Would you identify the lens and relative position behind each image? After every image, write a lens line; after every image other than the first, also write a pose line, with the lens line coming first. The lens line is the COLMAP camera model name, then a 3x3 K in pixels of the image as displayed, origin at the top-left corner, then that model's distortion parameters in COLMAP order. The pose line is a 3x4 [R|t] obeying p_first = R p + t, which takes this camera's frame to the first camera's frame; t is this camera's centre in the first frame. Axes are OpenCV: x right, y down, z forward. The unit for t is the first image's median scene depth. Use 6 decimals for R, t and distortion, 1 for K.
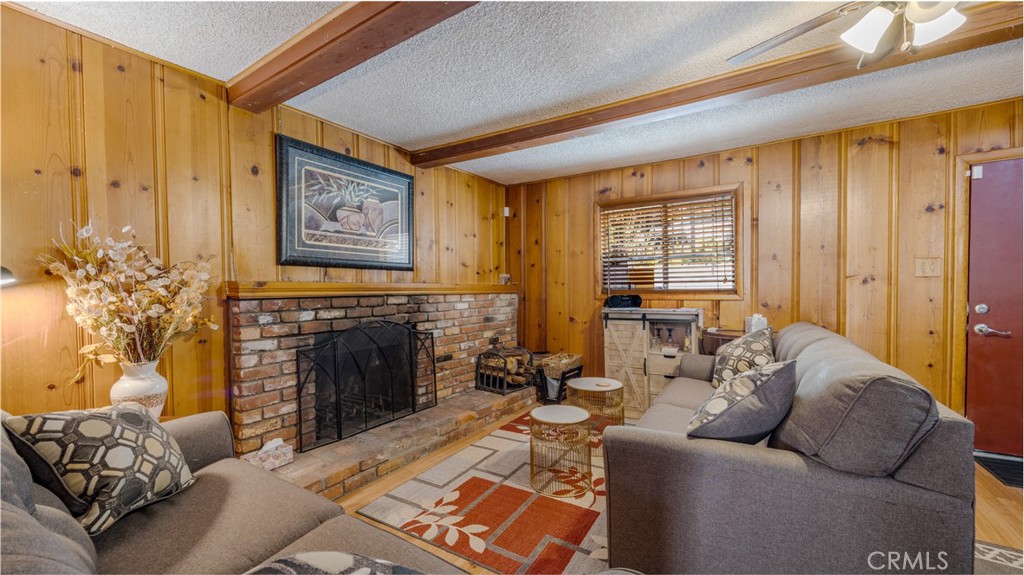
lens RADIAL K [[400.1, 0, 514.1], [0, 400.1, 284.0], [0, 0, 1]] dist [-0.000420, -0.000045]
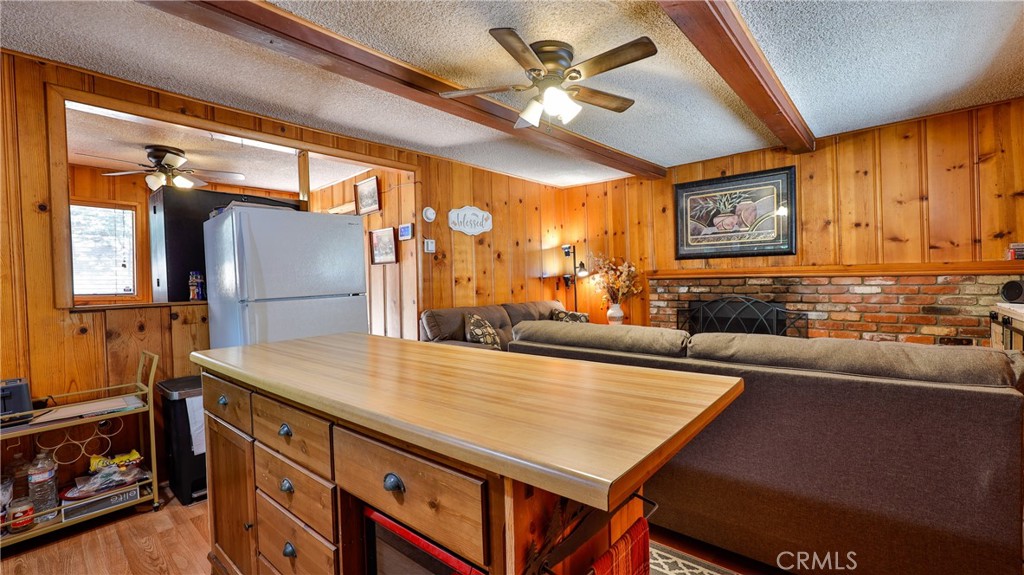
lens RADIAL K [[434.9, 0, 520.4], [0, 434.9, 286.5], [0, 0, 1]] dist [0.003351, 0.000451]
pose [[-0.161737, 0.019116, -0.986649, 1.189638], [0.025715, 0.999555, 0.015150, 0.018600], [0.986499, -0.022921, -0.162157, 0.542495]]
